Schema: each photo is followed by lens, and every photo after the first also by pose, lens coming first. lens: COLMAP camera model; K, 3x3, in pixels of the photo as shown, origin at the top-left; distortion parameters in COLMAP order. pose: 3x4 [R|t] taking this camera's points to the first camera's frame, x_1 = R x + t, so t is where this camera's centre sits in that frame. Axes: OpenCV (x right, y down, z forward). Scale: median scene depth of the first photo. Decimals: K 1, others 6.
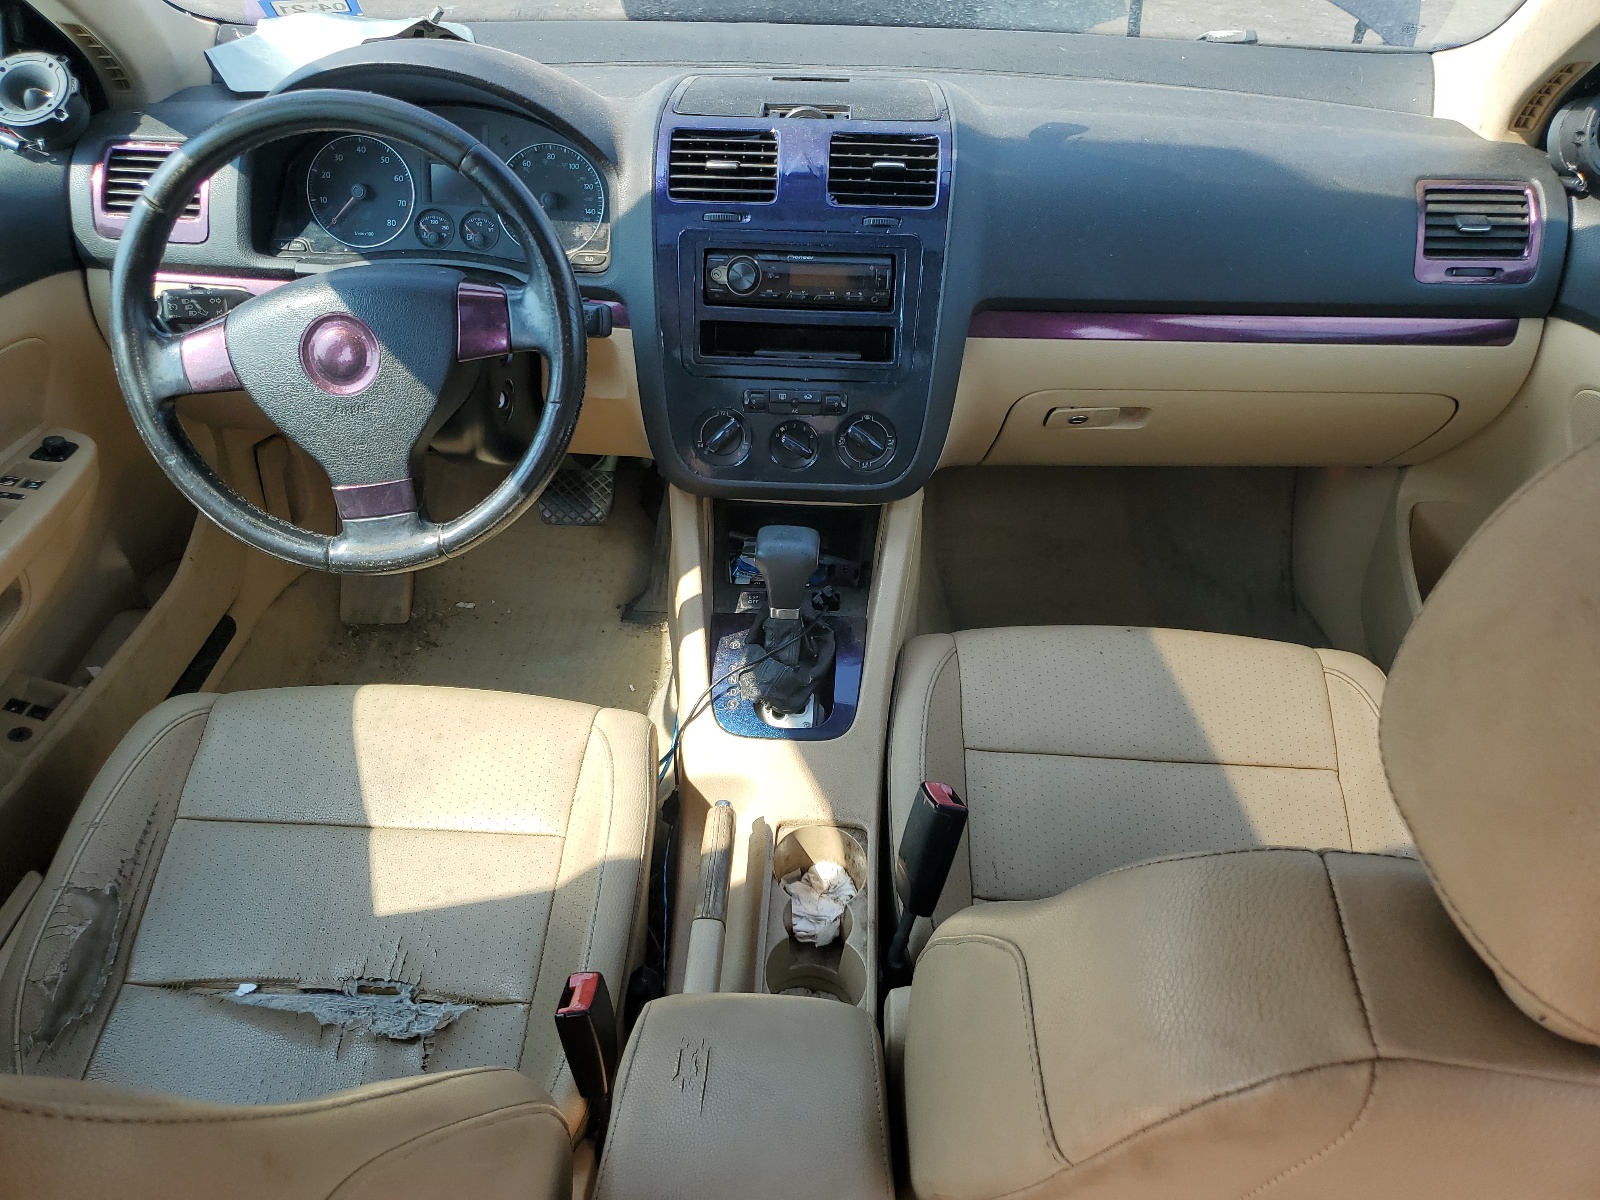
lens RADIAL K [[1301.4, 0, 800.0], [0, 1301.4, 600.0], [0, 0, 1]] dist [0.003842, 0.000206]
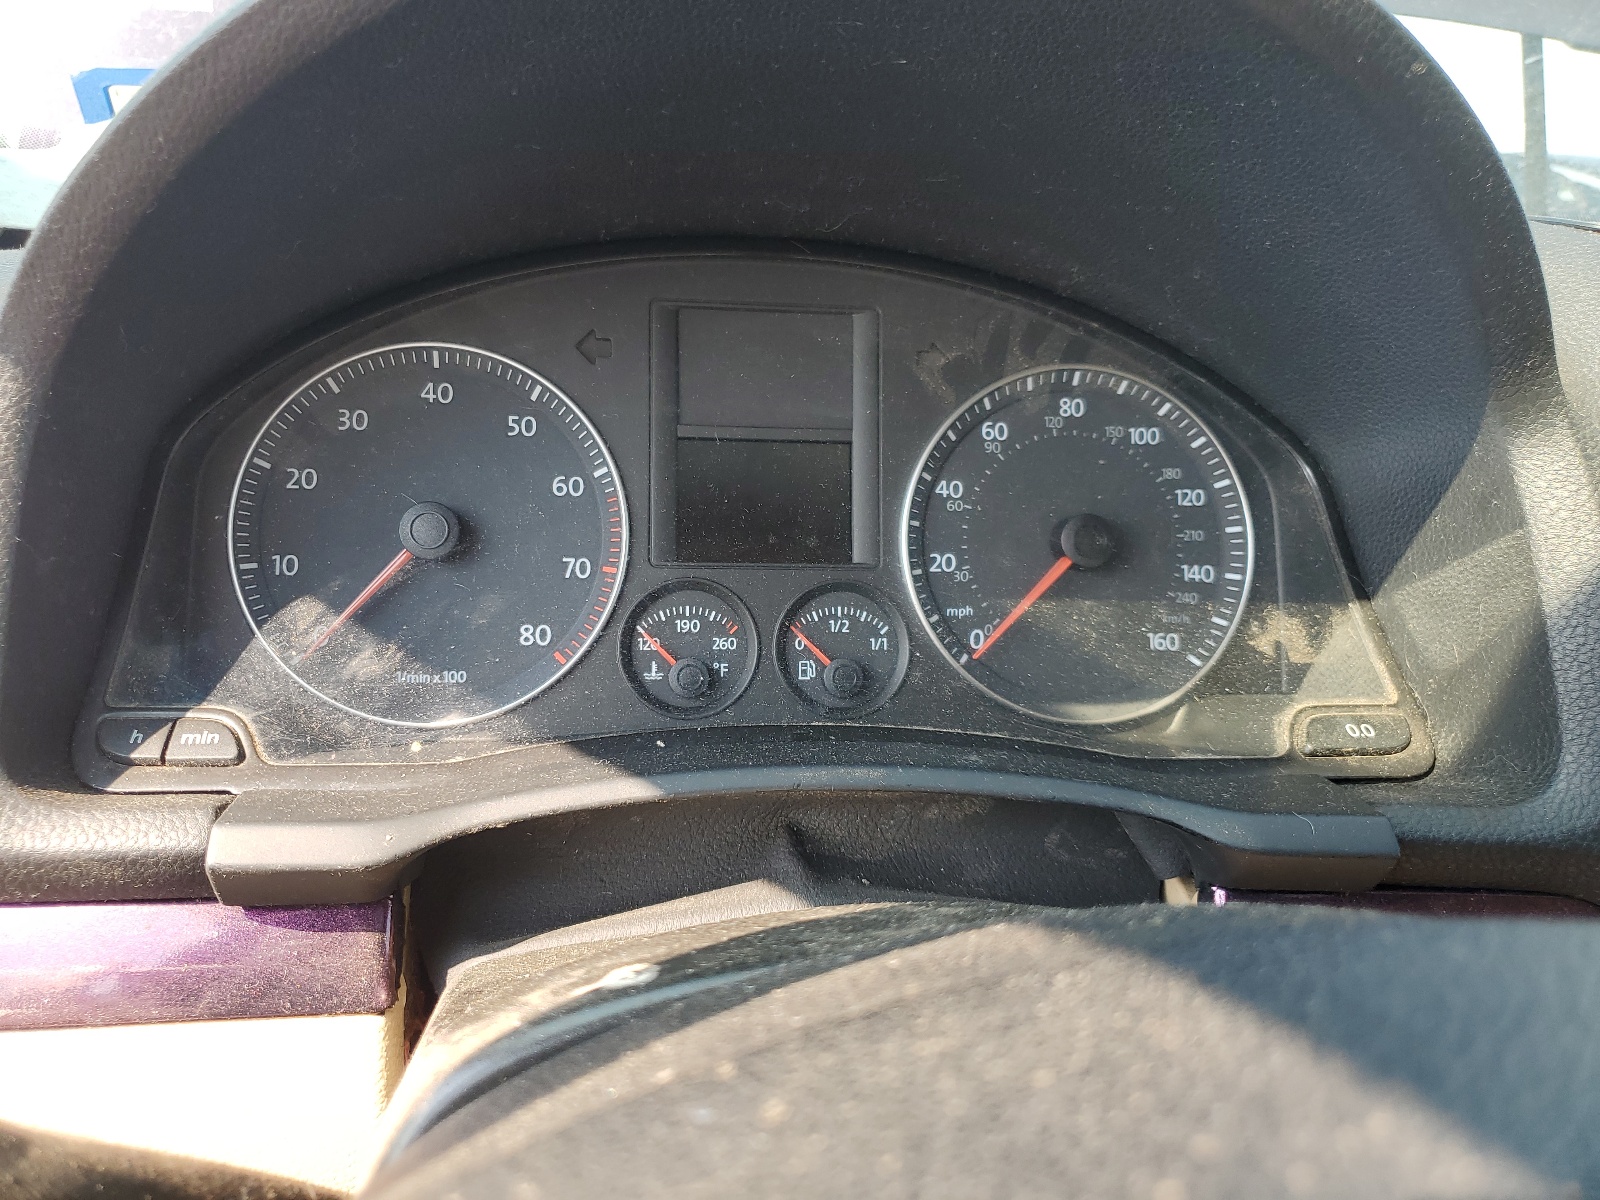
lens RADIAL K [[1301.4, 0, 800.0], [0, 1301.4, 600.0], [0, 0, 1]] dist [0.003842, 0.000206]
pose [[0.980802, -0.034507, 0.191929, -0.314829], [0.092184, 0.949349, -0.300399, -0.209073], [-0.171842, 0.312324, 0.934304, 0.732441]]
